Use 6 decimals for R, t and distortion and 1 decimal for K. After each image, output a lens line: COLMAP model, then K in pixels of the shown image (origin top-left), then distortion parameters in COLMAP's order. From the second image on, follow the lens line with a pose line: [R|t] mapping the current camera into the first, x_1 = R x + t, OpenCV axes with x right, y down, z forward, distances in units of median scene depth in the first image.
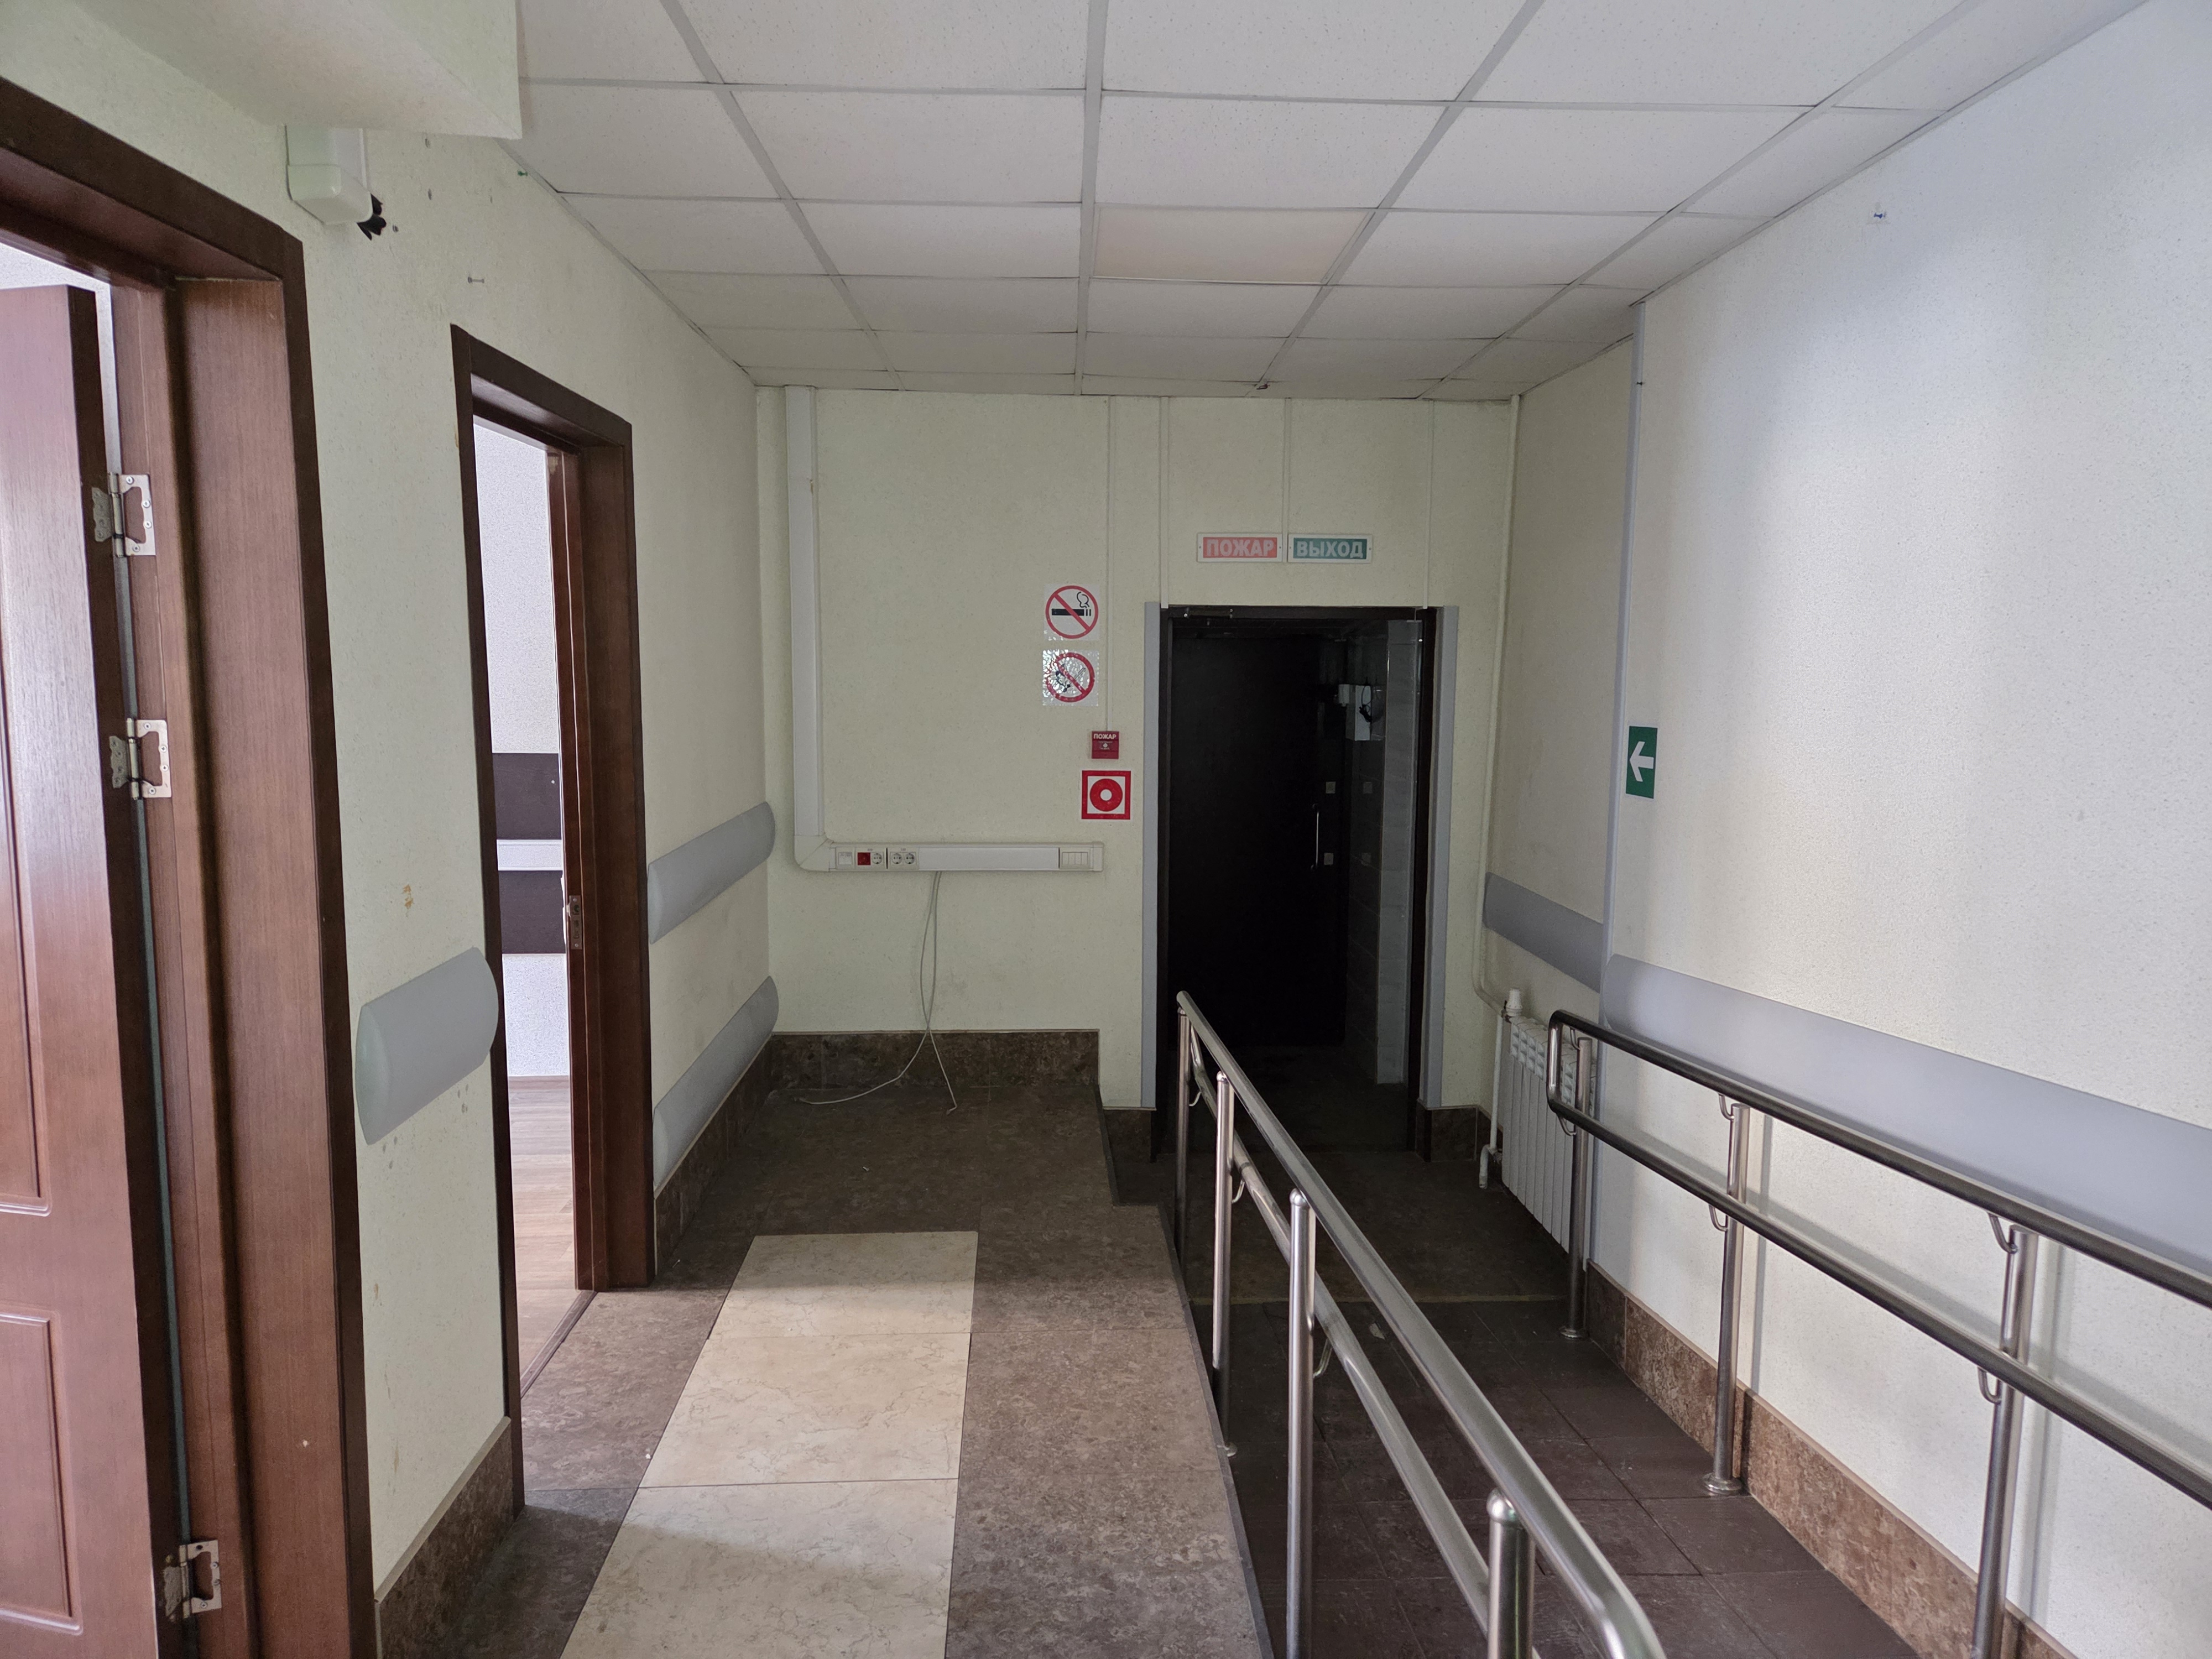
lens RADIAL K [[1571.2, 0, 1090.0], [0, 1571.2, 831.8], [0, 0, 1]] dist [0.154963, -0.006570]
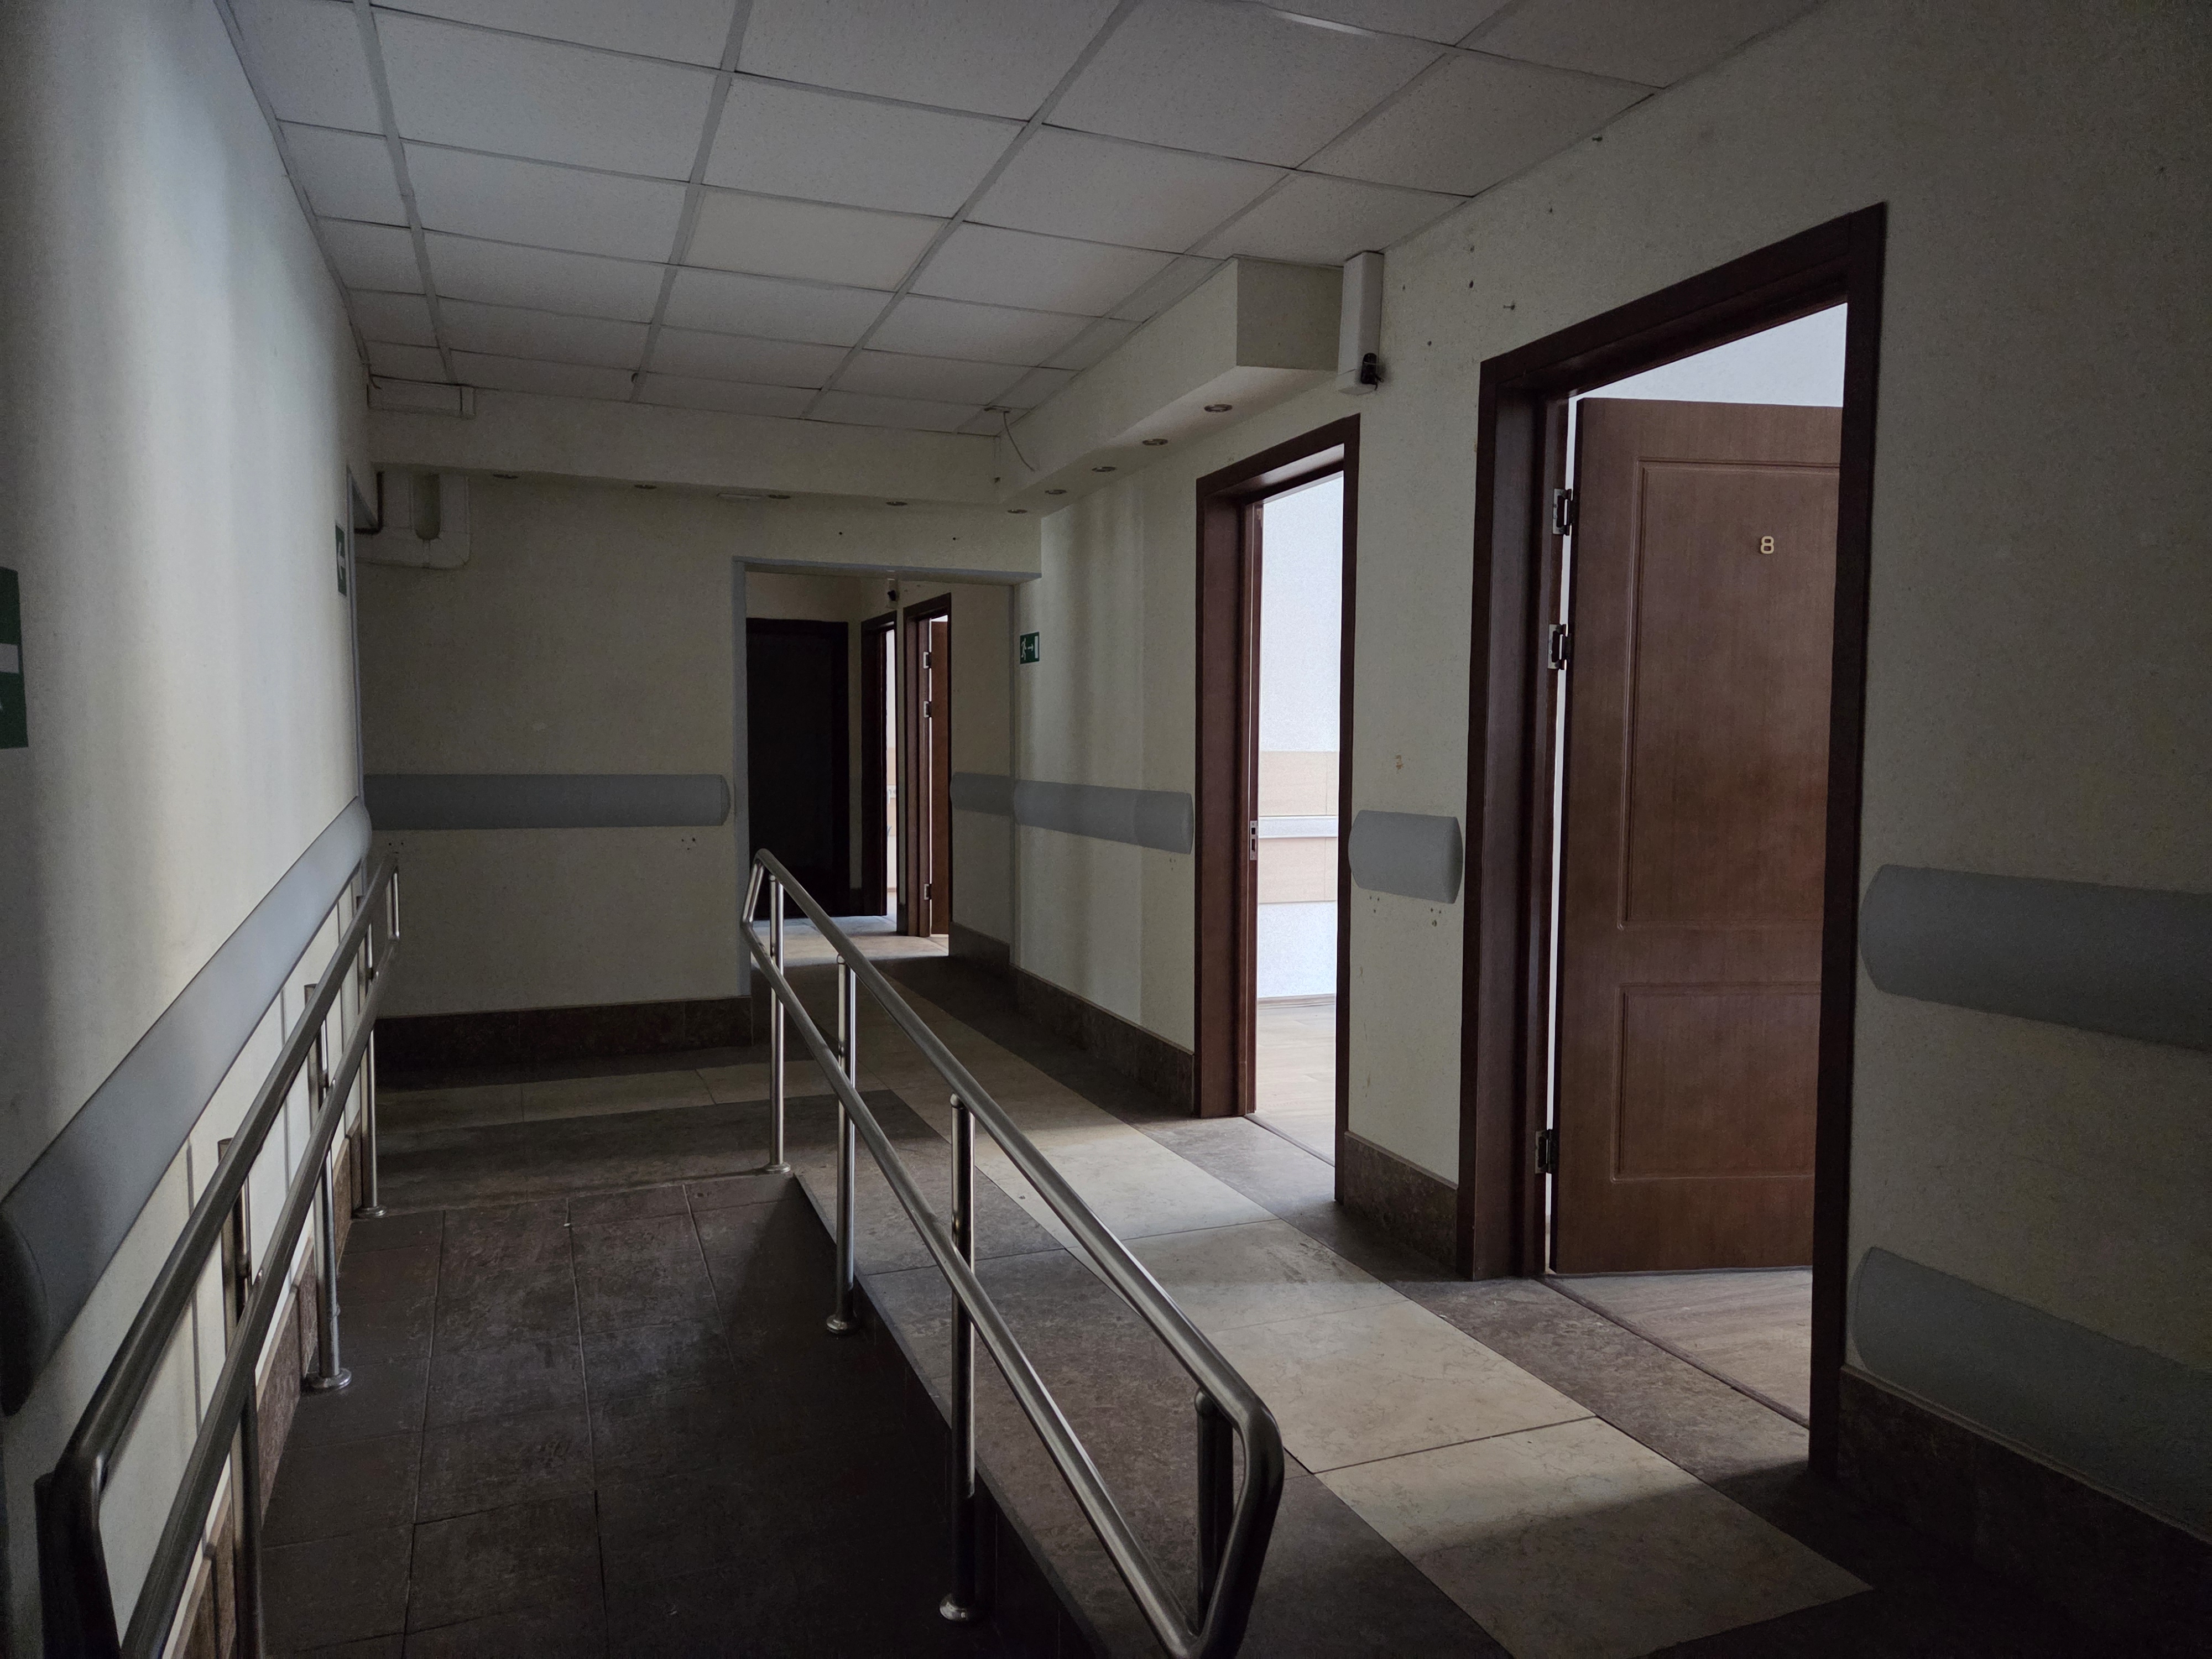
lens RADIAL K [[1571.2, 0, 1109.4], [0, 1571.2, 840.9], [0, 0, 1]] dist [0.154963, -0.006570]
pose [[-0.948338, 0.009296, -0.317127, 0.297453], [-0.044248, 0.985926, 0.161219, -0.102927], [0.314162, 0.166922, -0.934580, 1.971845]]
